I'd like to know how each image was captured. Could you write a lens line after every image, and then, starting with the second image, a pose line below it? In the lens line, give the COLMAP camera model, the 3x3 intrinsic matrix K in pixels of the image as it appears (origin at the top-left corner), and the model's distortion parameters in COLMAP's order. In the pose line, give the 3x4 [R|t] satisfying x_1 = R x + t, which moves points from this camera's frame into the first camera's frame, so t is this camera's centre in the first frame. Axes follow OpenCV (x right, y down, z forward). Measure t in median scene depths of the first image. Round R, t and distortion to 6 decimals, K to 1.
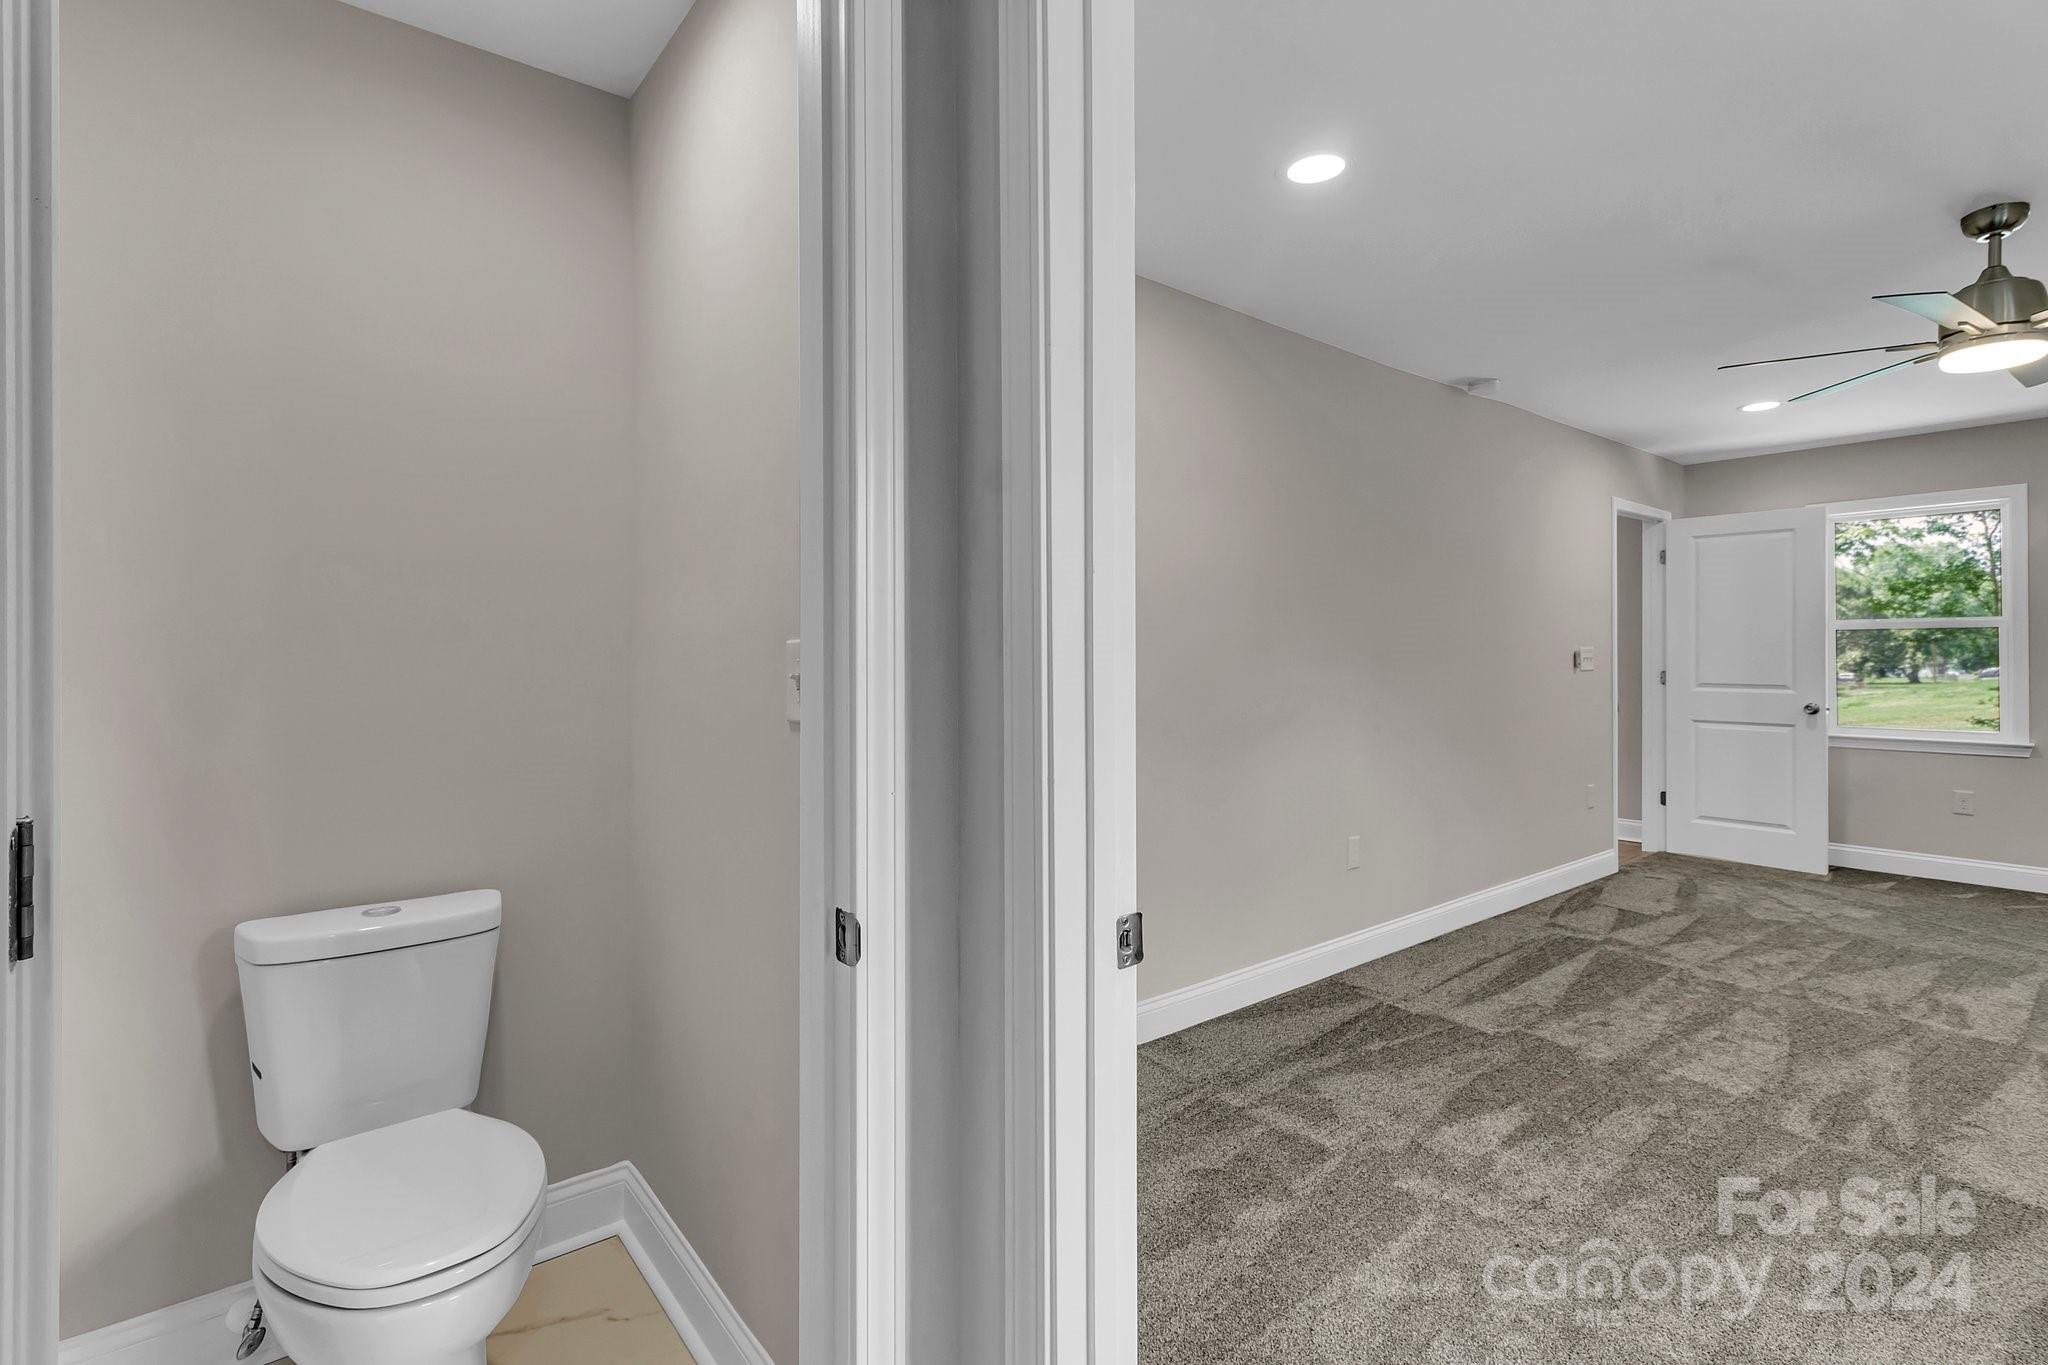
lens RADIAL K [[953.4, 0, 1021.9], [0, 953.4, 656.9], [0, 0, 1]] dist [0.002245, 0.000859]
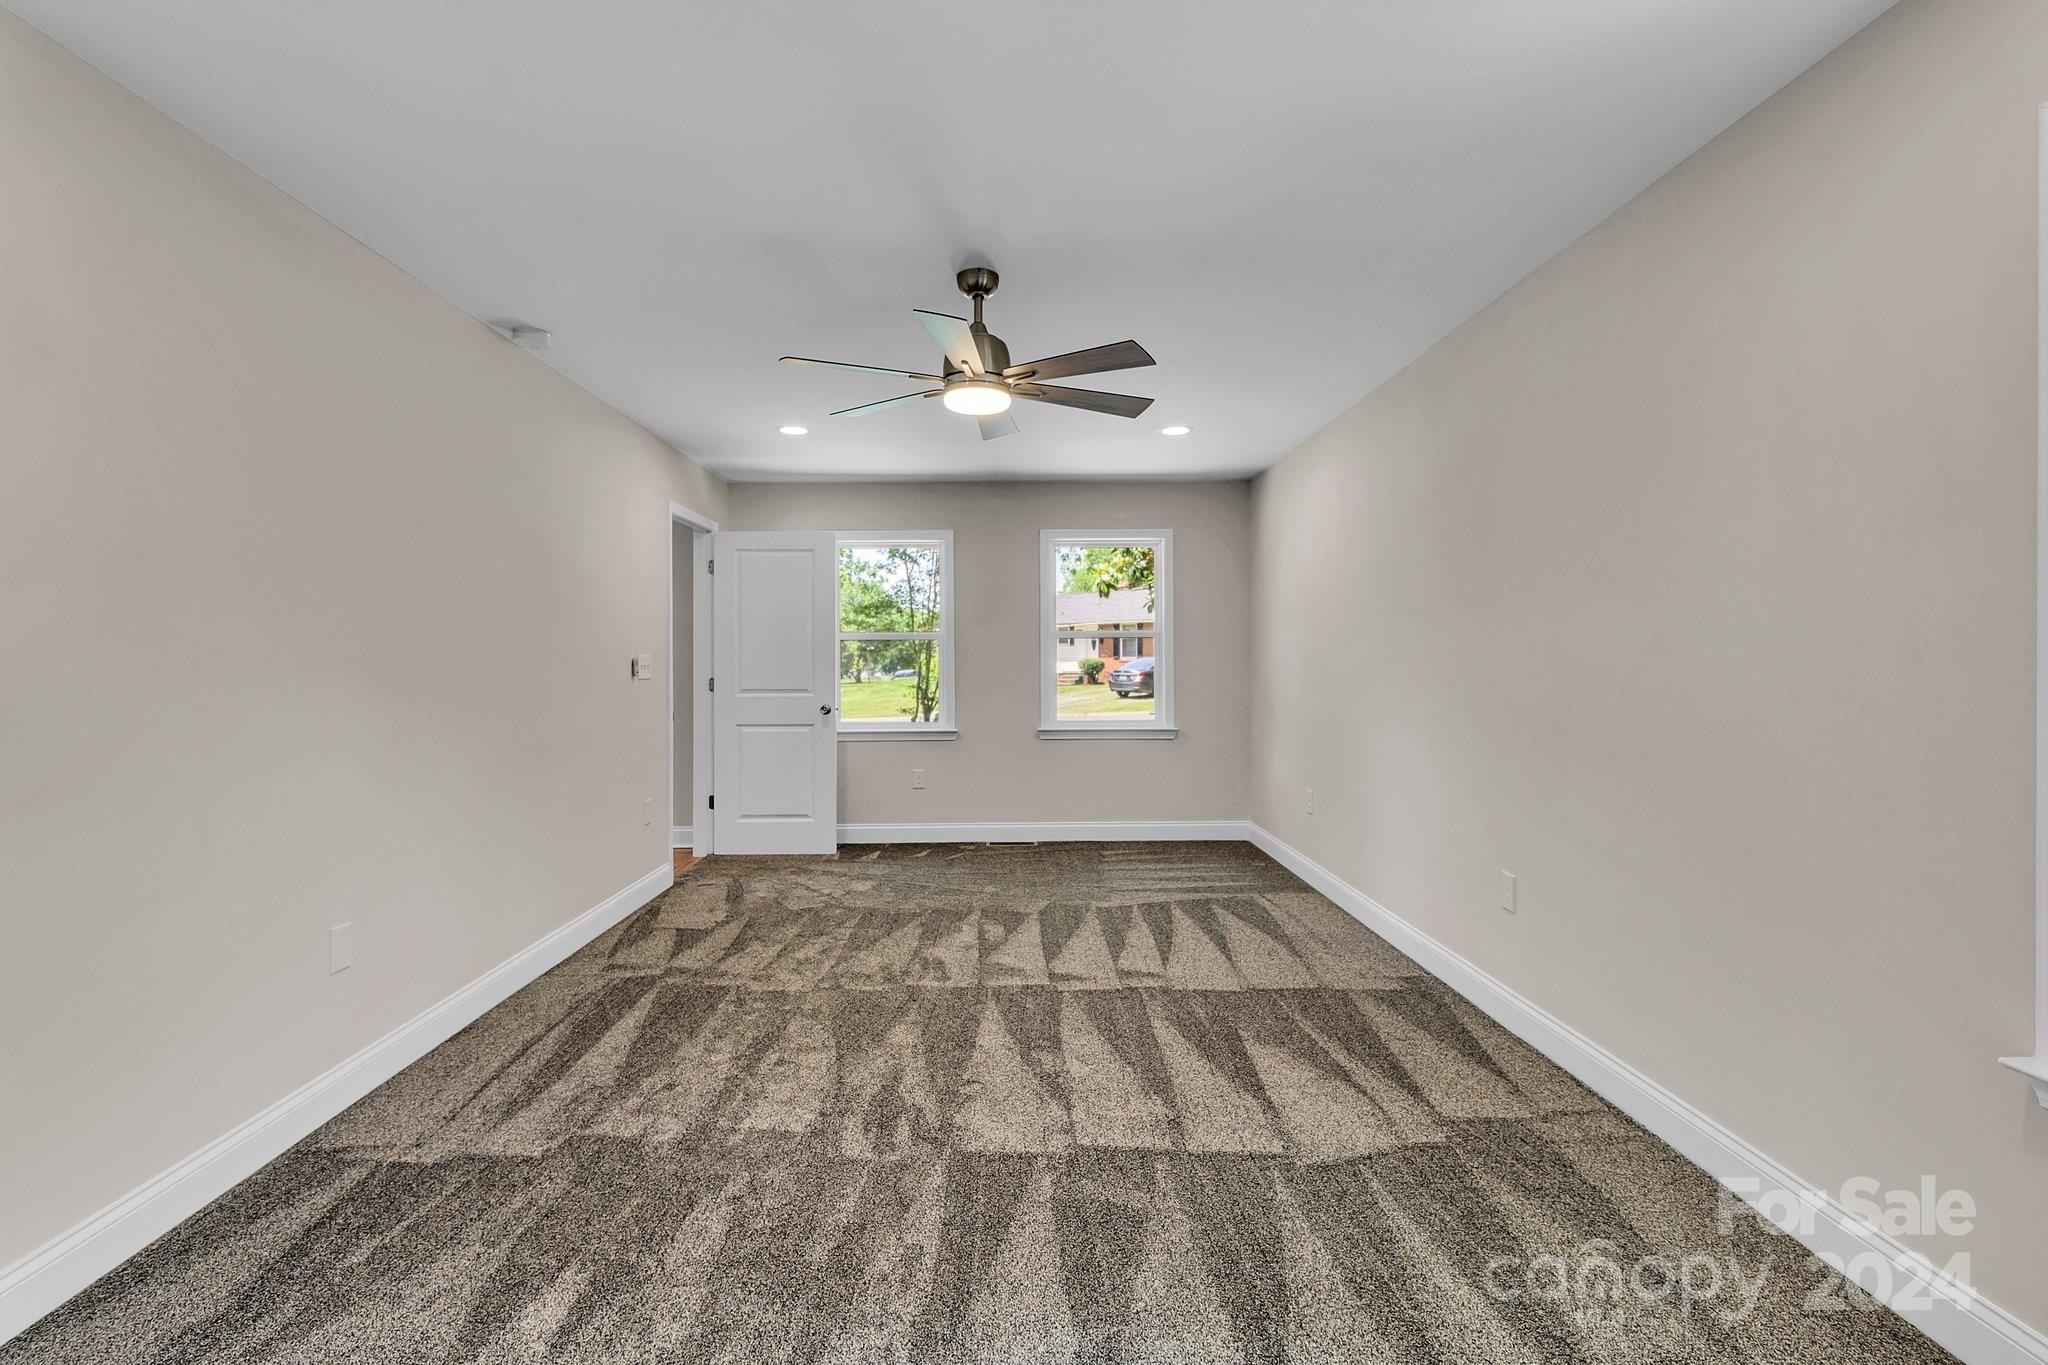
lens RADIAL K [[953.4, 0, 1021.9], [0, 953.4, 656.9], [0, 0, 1]] dist [0.002245, 0.000859]
pose [[0.606031, 0.002895, 0.795436, 0.105623], [0.004377, 0.999966, -0.006974, 0.001003], [-0.795429, 0.007708, 0.605997, 0.203618]]
